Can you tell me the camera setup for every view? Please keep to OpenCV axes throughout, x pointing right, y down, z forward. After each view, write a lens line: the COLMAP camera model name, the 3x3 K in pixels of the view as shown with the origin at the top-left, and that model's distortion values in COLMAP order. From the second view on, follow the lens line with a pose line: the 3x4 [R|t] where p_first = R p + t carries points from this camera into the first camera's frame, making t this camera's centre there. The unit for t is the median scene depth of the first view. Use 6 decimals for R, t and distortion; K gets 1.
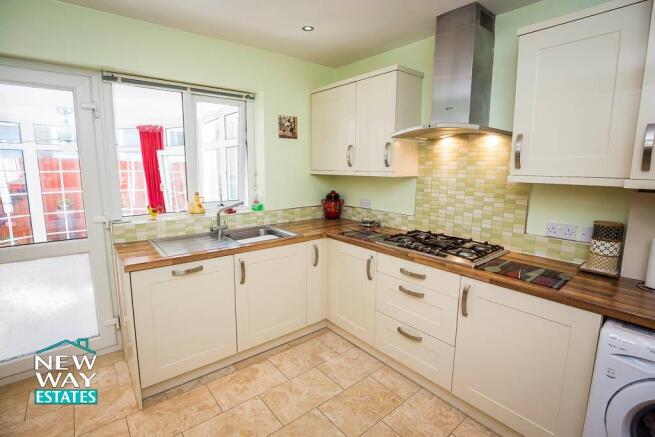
lens RADIAL K [[316.2, 0, 325.6], [0, 316.2, 210.5], [0, 0, 1]] dist [-0.031157, 0.009771]
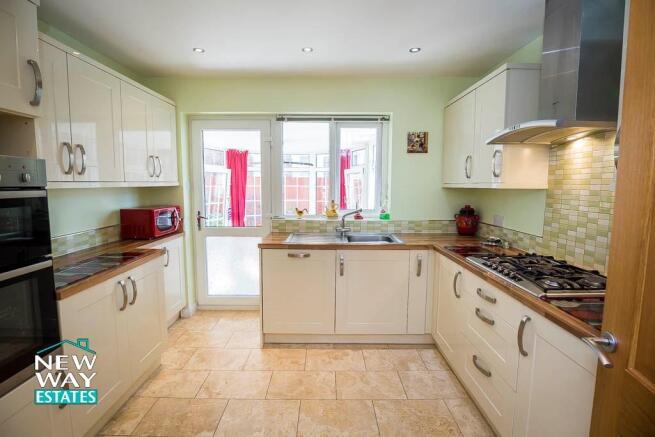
lens RADIAL K [[316.2, 0, 325.6], [0, 316.2, 210.5], [0, 0, 1]] dist [-0.031157, 0.009771]
pose [[0.770683, 0.050737, -0.635196, 0.371830], [-0.090294, 0.995462, -0.030040, 0.023898], [0.630789, 0.080506, 0.771767, 0.016994]]
